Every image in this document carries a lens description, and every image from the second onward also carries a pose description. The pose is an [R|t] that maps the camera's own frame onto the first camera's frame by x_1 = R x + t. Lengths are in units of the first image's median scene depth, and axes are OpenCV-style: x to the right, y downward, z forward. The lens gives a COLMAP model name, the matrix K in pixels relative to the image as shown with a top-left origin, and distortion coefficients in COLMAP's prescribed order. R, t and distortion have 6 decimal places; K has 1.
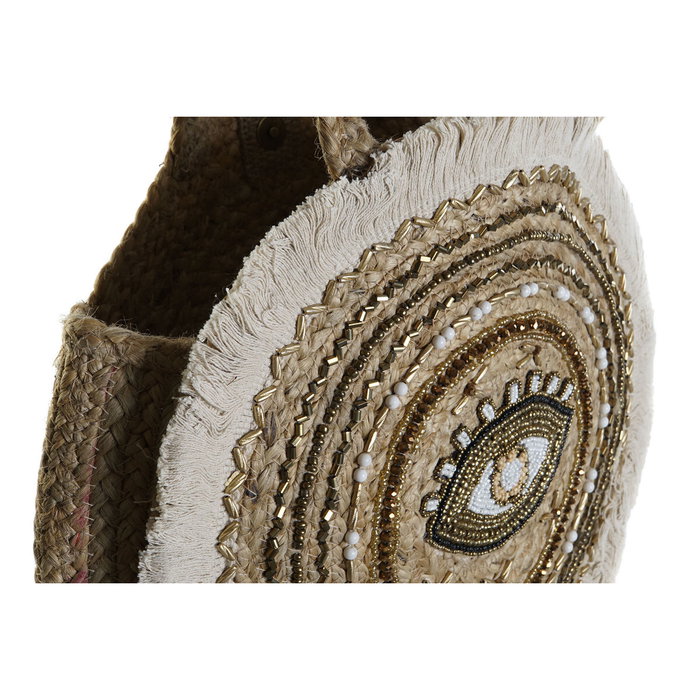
lens RADIAL K [[1883.6, 0, 348.3], [0, 1883.6, 350.1], [0, 0, 1]] dist [-0.028353, 0.000000]
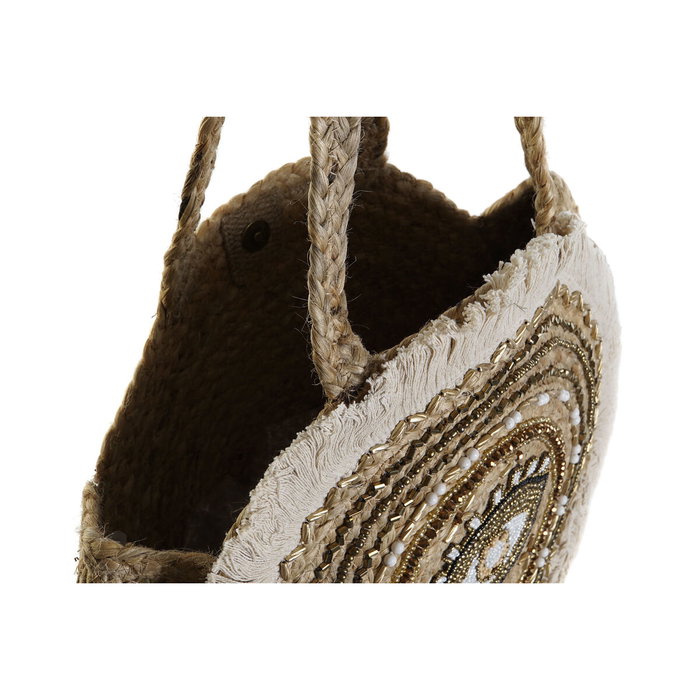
lens RADIAL K [[1691.5, 0, 352.4], [0, 1691.5, 349.8], [0, 0, 1]] dist [0.011113, 0.000000]
pose [[0.998307, -0.047676, 0.033322, -0.025168], [0.030848, 0.919626, 0.391581, -0.469573], [-0.049313, -0.389890, 0.919540, 0.155957]]
